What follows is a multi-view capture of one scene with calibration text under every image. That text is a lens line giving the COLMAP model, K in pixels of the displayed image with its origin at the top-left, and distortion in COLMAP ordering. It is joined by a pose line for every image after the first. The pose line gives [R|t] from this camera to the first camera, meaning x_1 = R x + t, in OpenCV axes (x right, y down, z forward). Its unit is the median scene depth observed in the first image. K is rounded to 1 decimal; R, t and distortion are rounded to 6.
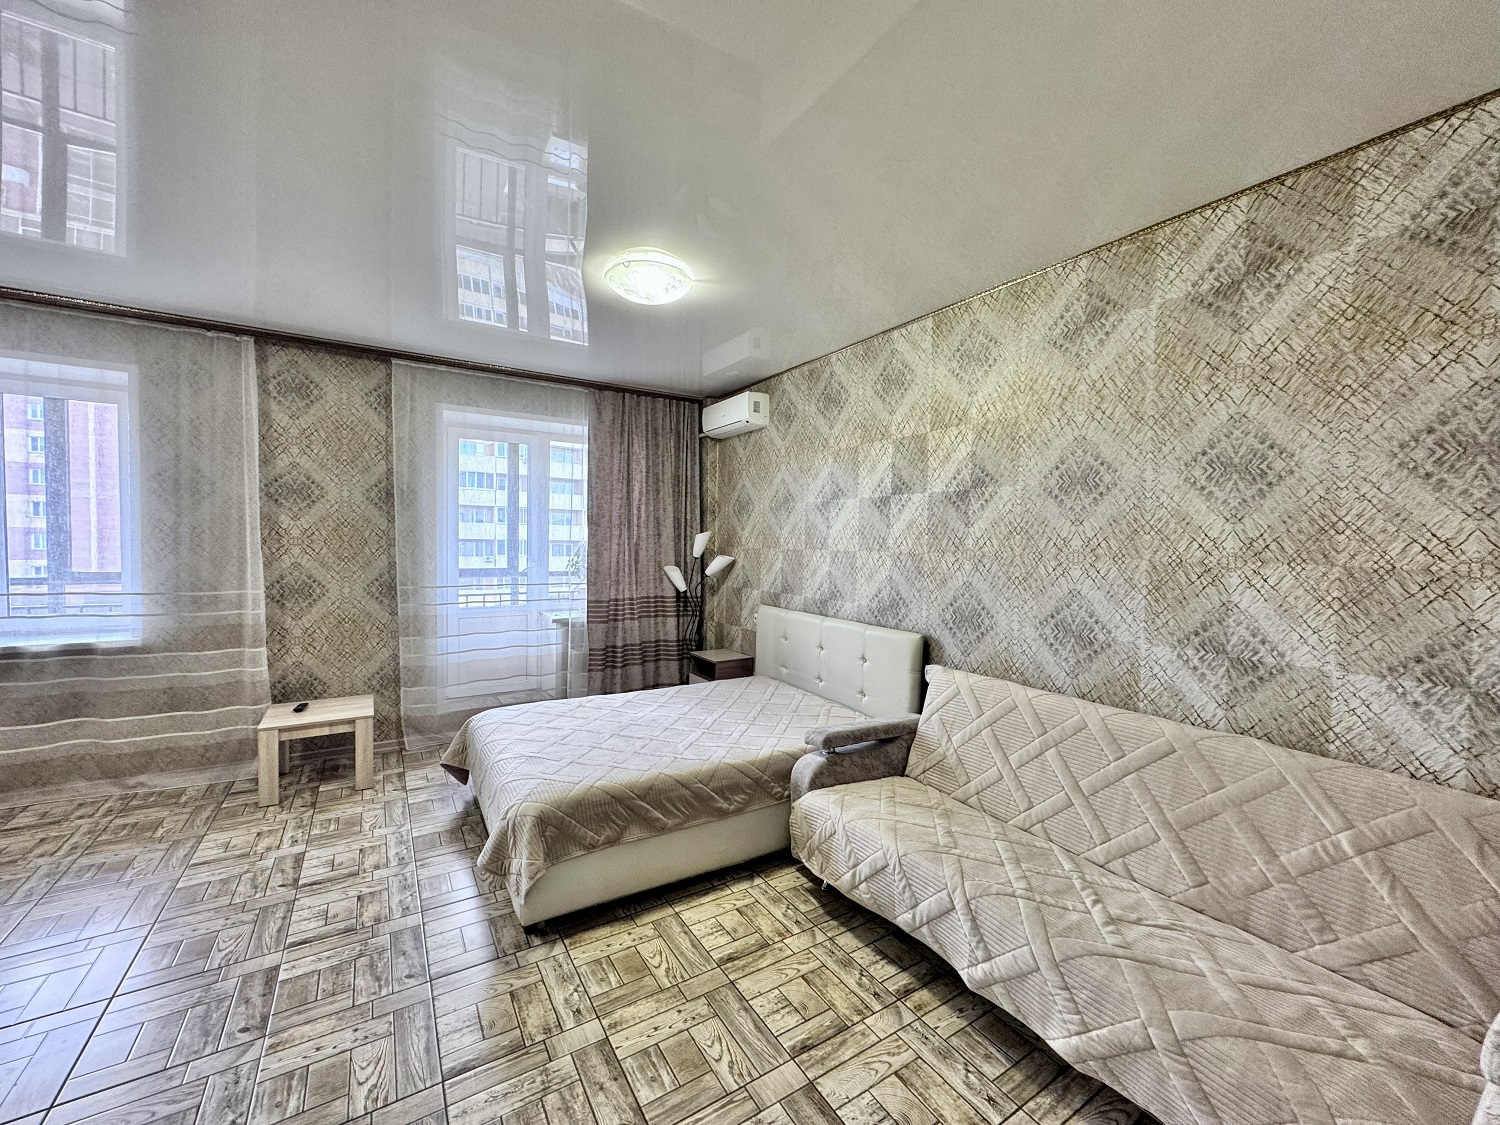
lens RADIAL K [[597.0, 0, 746.6], [0, 597.0, 560.5], [0, 0, 1]] dist [0.000662, 0.000213]
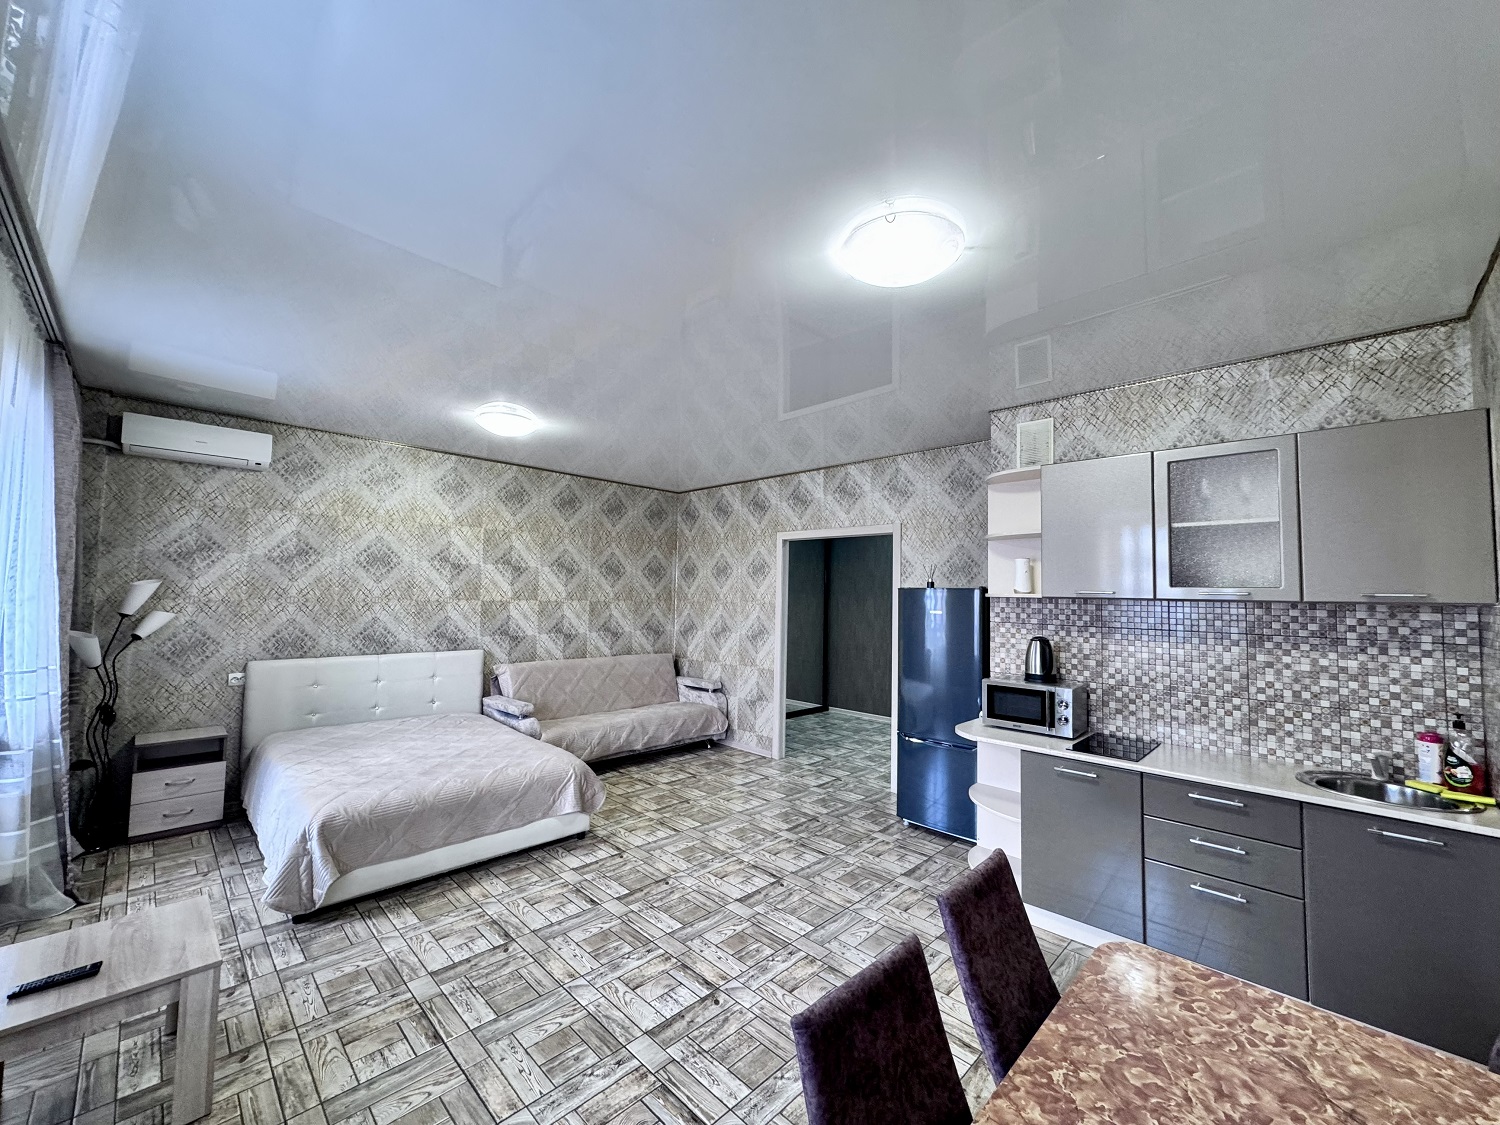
lens RADIAL K [[597.0, 0, 744.8], [0, 597.0, 565.0], [0, 0, 1]] dist [0.000662, 0.000213]
pose [[-0.225513, 0.025409, 0.973909, -1.422509], [0.009493, 0.999670, -0.023883, -0.061850], [-0.974194, 0.003859, -0.225680, 0.631374]]
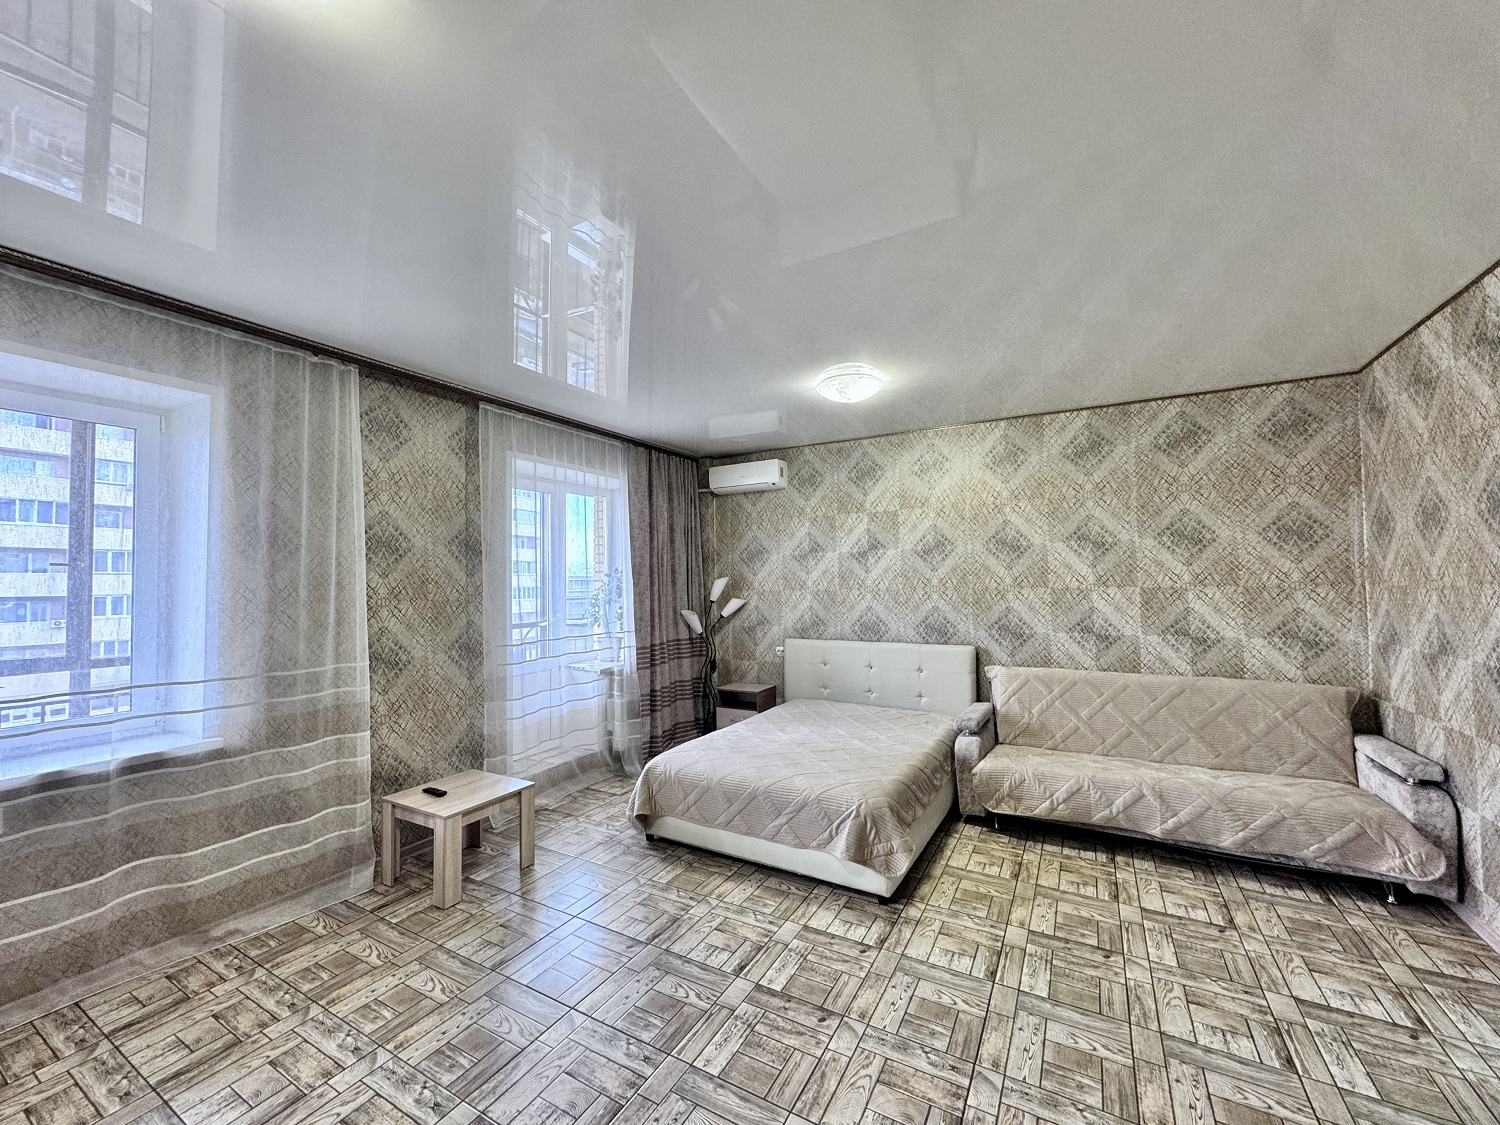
lens RADIAL K [[597.0, 0, 747.1], [0, 597.0, 560.3], [0, 0, 1]] dist [0.000662, 0.000213]
pose [[0.880409, -0.014136, 0.474004, -0.809850], [0.045662, 0.997438, -0.055067, -0.024309], [-0.472011, 0.070125, 0.878799, -0.005677]]
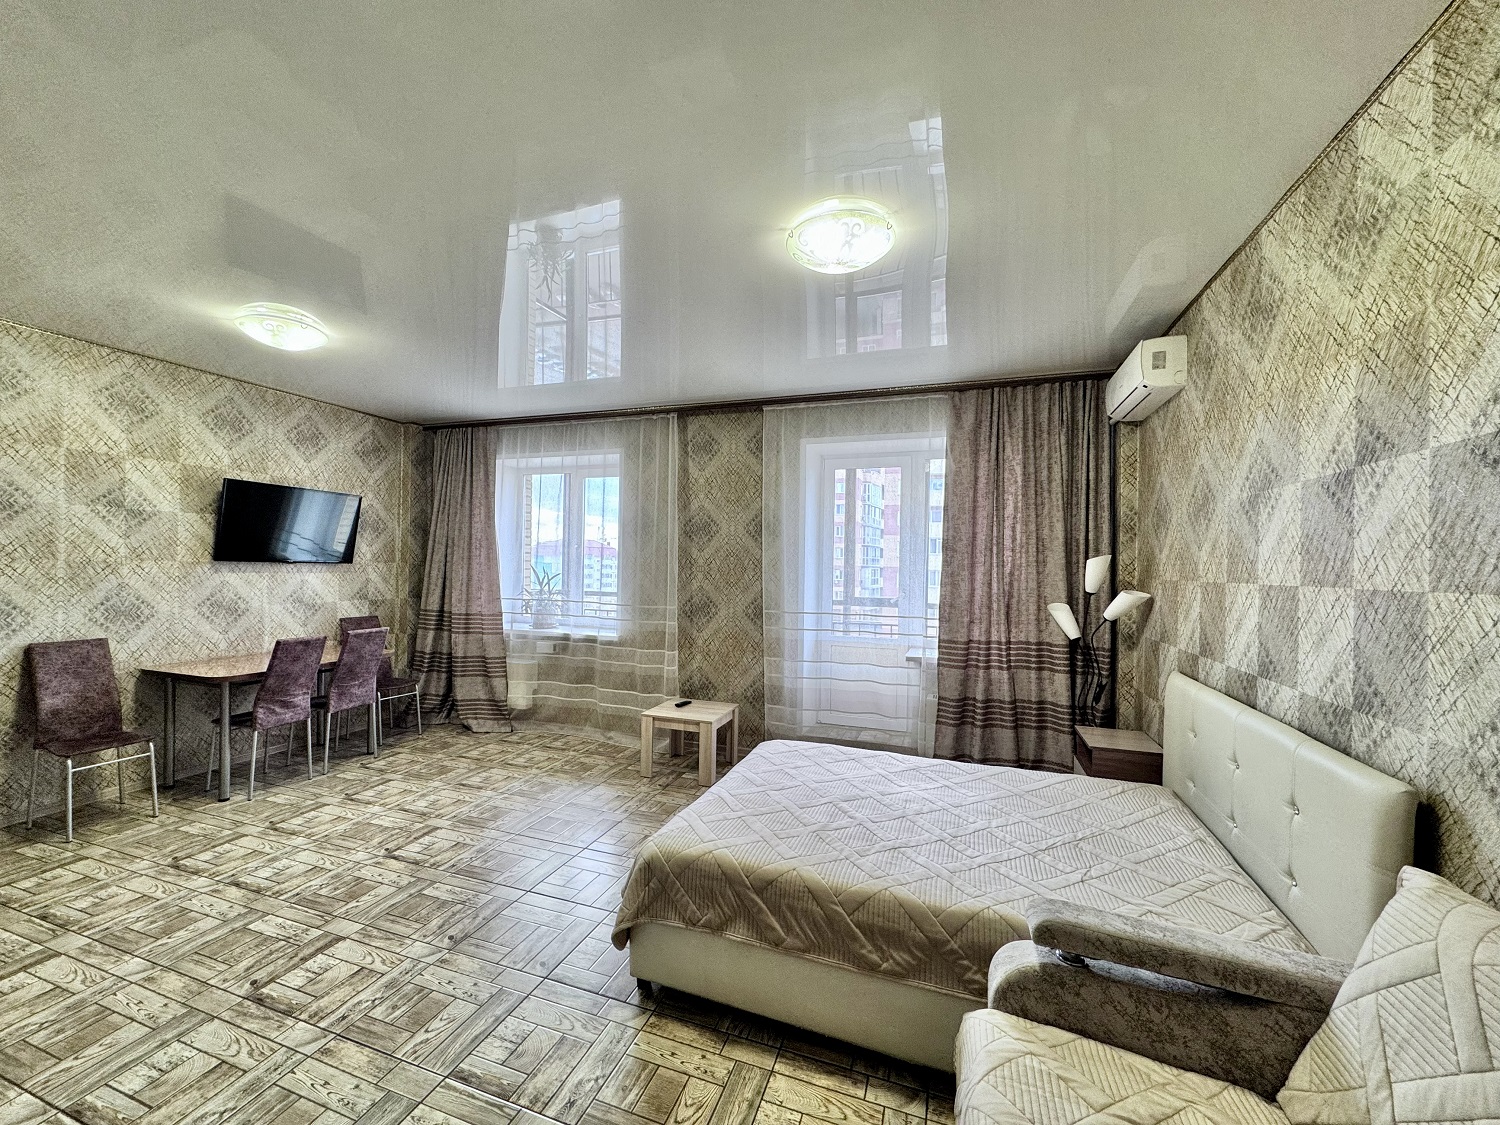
lens RADIAL K [[597.0, 0, 745.3], [0, 597.0, 557.4], [0, 0, 1]] dist [0.000662, 0.000213]
pose [[0.621441, -0.015477, -0.783308, 0.318372], [-0.033119, 0.998392, -0.046001, -0.001277], [0.782761, 0.054529, 0.619929, 0.350100]]
